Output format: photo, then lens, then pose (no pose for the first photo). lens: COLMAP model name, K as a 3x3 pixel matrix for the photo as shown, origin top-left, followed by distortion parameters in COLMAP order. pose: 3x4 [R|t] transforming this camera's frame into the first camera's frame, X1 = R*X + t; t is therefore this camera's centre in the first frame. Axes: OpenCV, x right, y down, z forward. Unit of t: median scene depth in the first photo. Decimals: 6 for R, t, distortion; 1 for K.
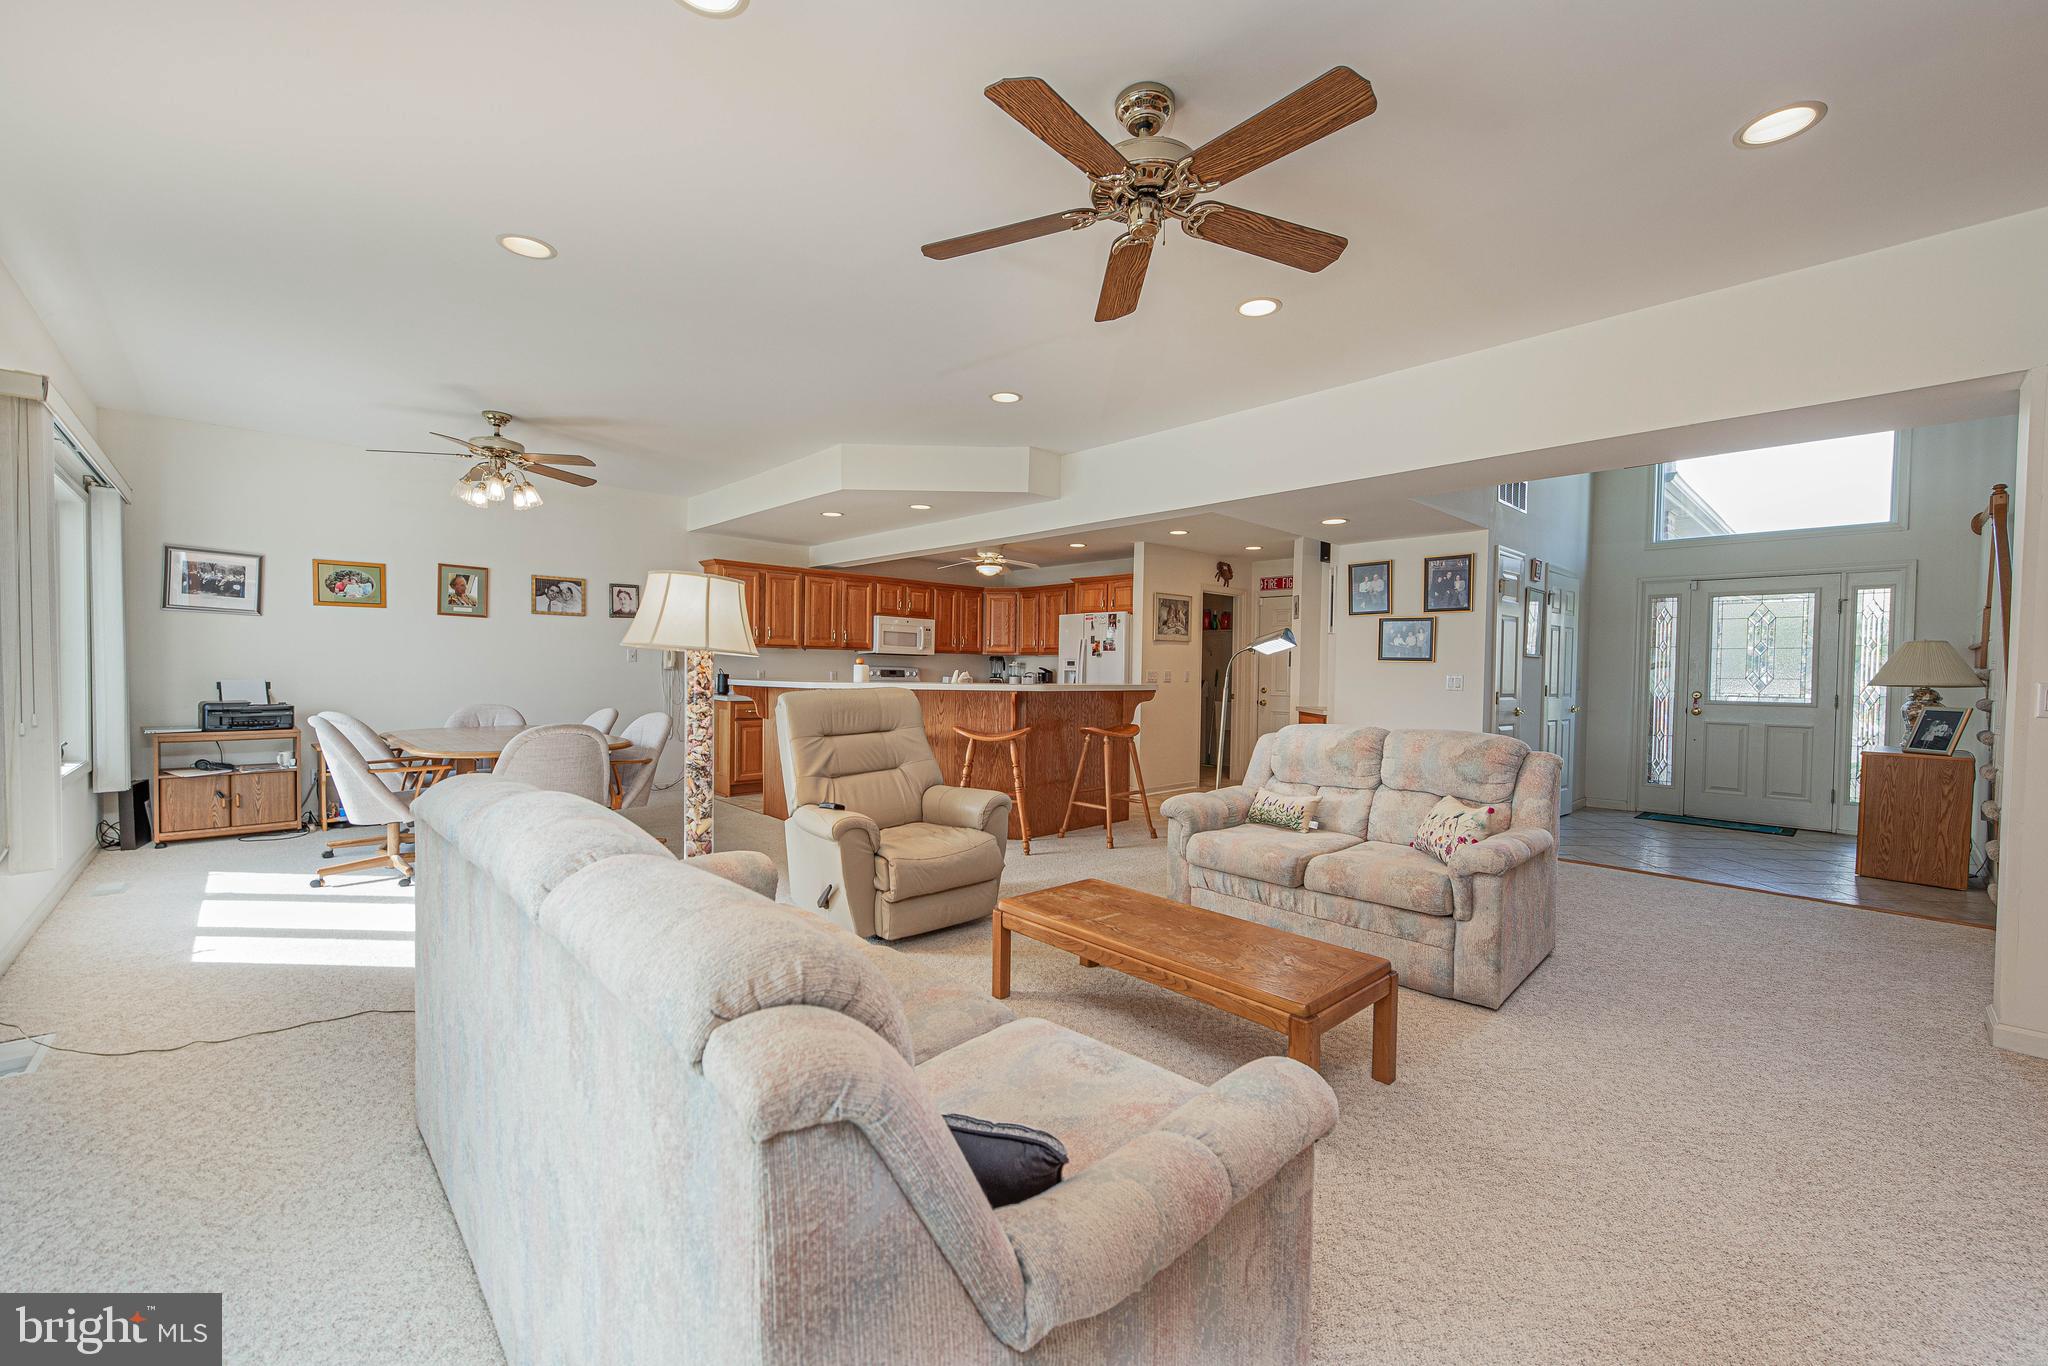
lens RADIAL K [[812.7, 0, 1033.2], [0, 812.7, 686.2], [0, 0, 1]] dist [0.006013, -0.000072]
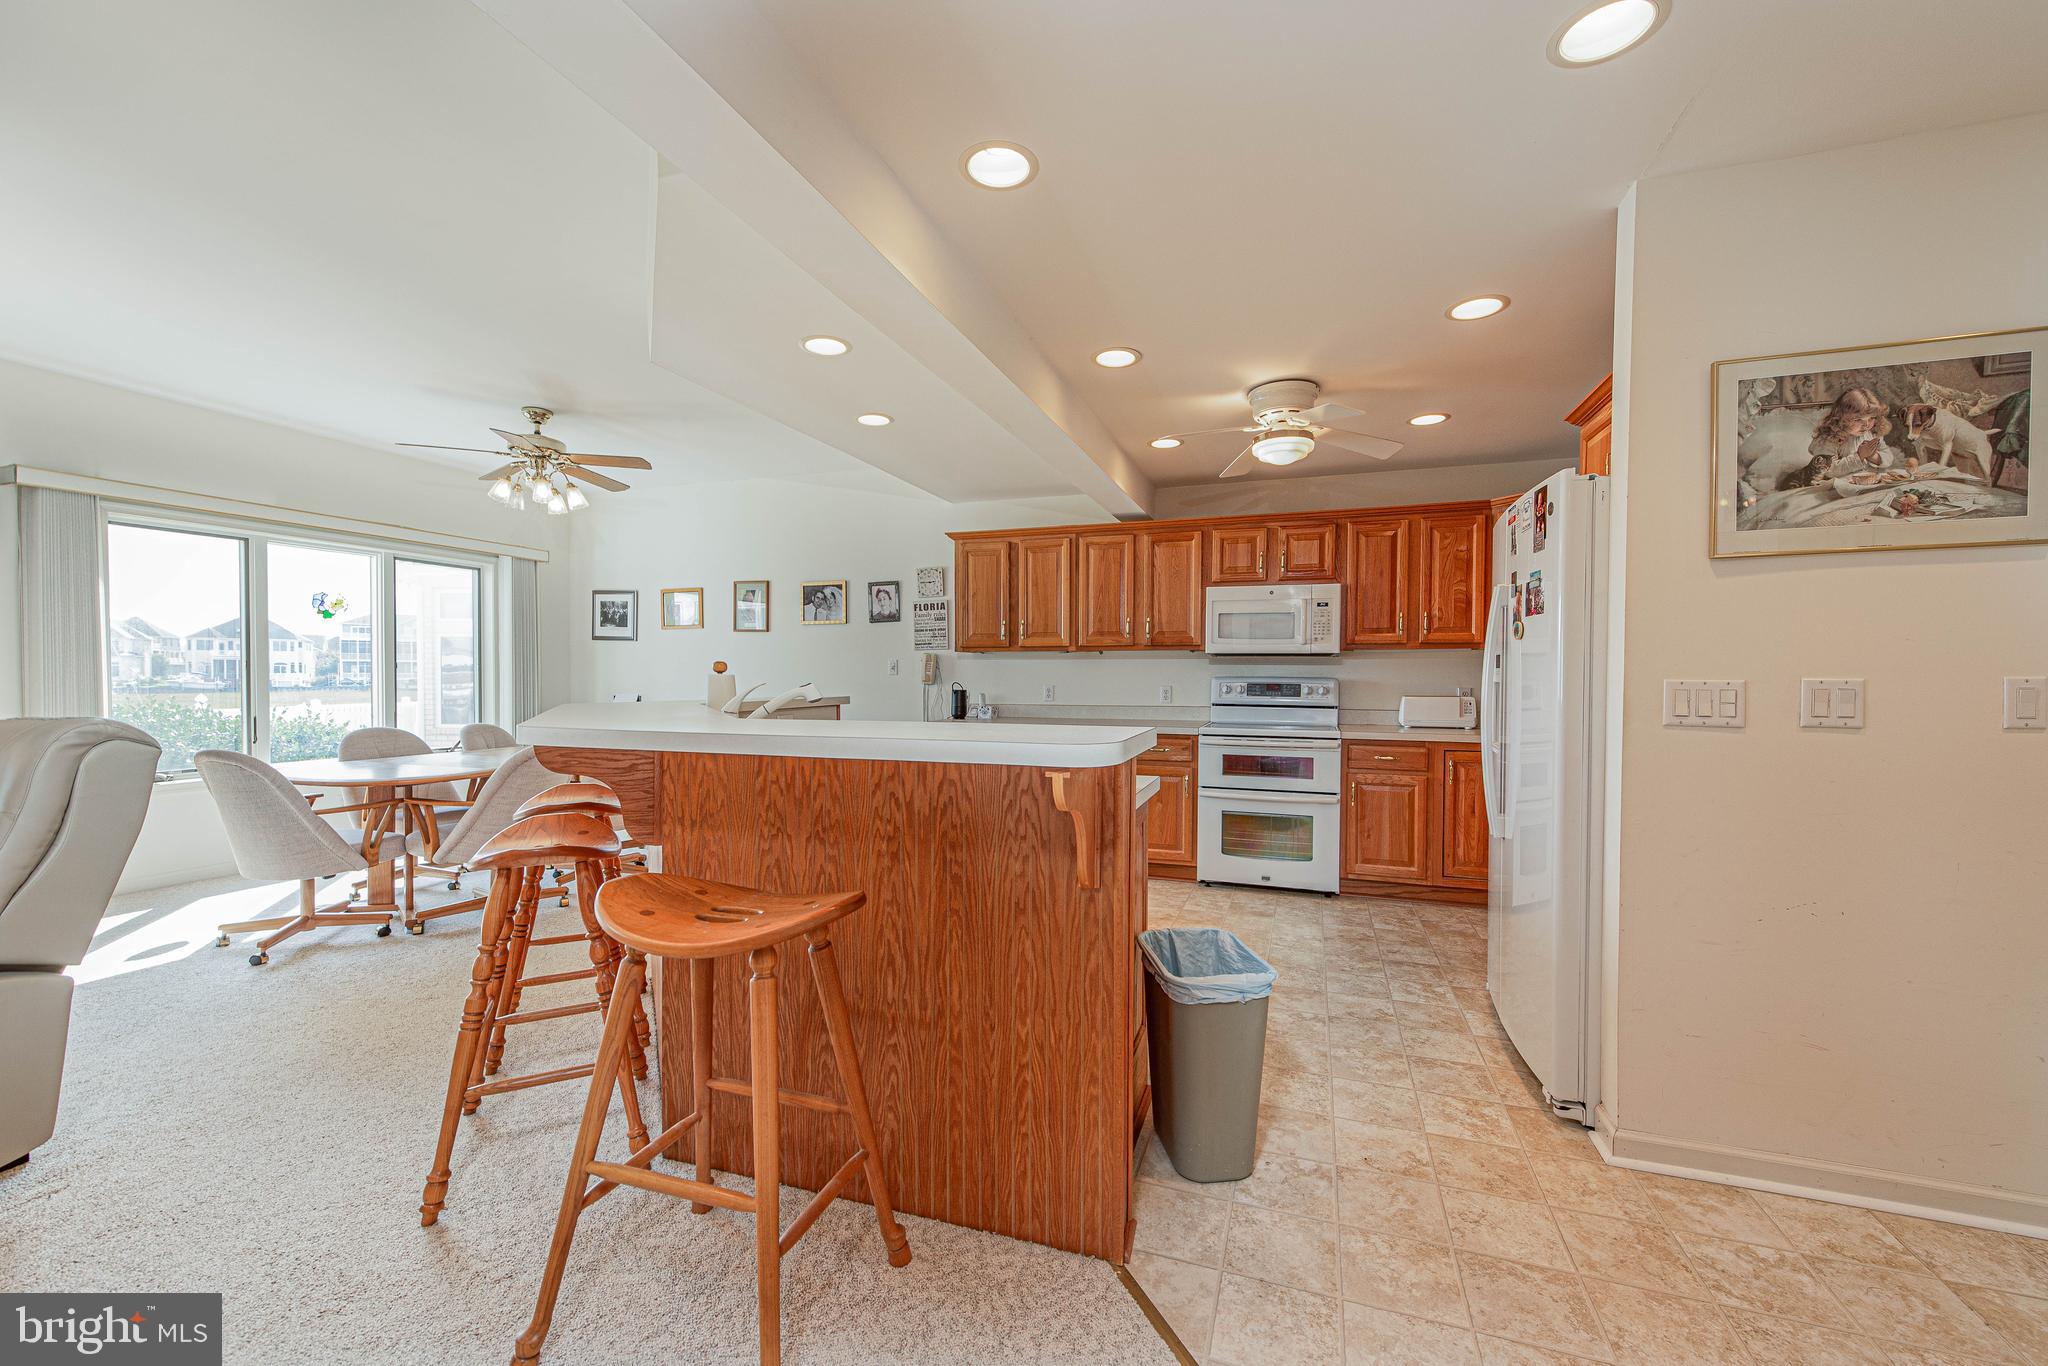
lens RADIAL K [[812.7, 0, 1019.3], [0, 812.7, 690.5], [0, 0, 1]] dist [0.006013, -0.000072]
pose [[0.449094, 0.001455, -0.893483, 0.281663], [-0.016095, 0.999850, -0.006461, -0.010795], [0.893340, 0.017282, 0.449050, 0.712390]]
